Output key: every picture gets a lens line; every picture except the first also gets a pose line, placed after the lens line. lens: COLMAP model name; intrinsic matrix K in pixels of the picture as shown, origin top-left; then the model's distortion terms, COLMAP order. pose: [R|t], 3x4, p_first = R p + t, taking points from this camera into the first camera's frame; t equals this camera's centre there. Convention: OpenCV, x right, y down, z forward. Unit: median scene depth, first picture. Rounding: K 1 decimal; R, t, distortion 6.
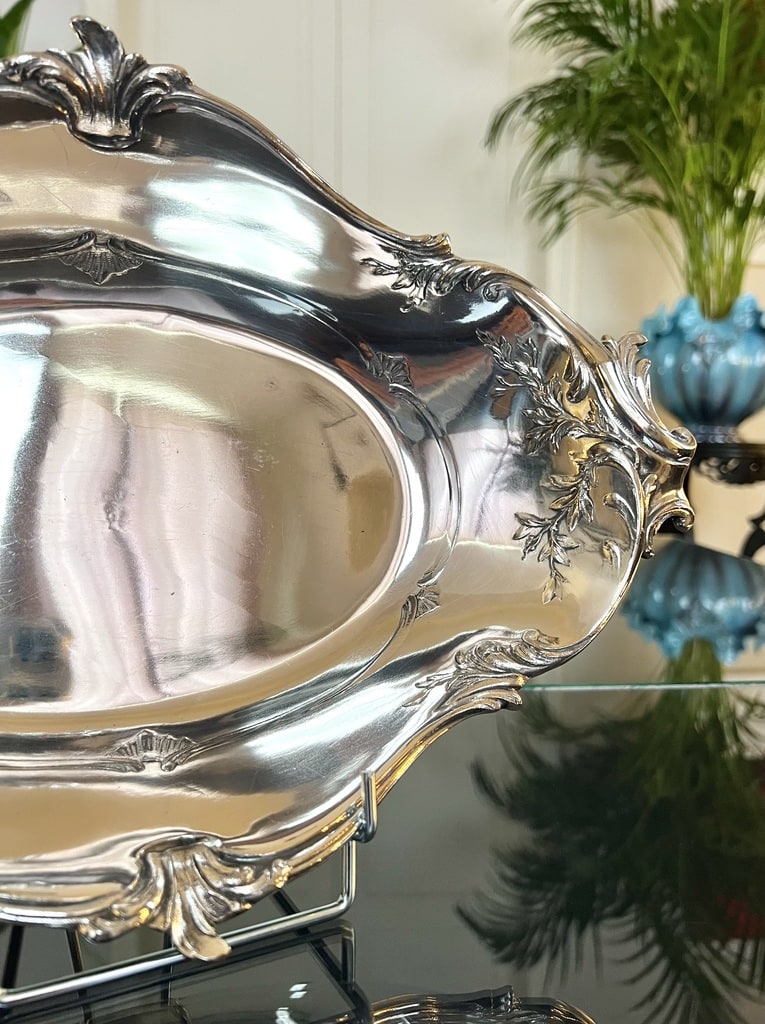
lens RADIAL K [[769.1, 0, 382.5], [0, 769.1, 512.0], [0, 0, 1]] dist [0.004013, -0.042804]
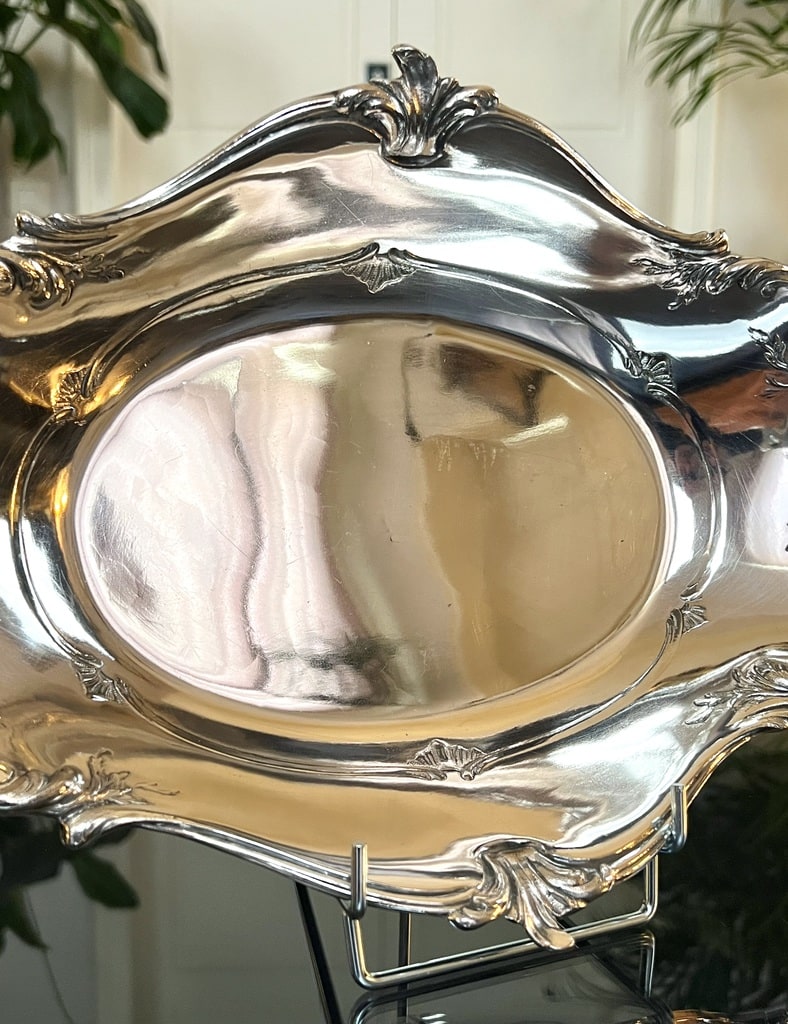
lens RADIAL K [[977.3, 0, 394.0], [0, 977.3, 512.0], [0, 0, 1]] dist [-0.009063, -0.023984]
pose [[0.996941, 0.009891, -0.077529, -0.283376], [-0.007019, 0.999282, 0.037240, -0.071337], [0.077841, -0.036582, 0.996294, -0.302034]]
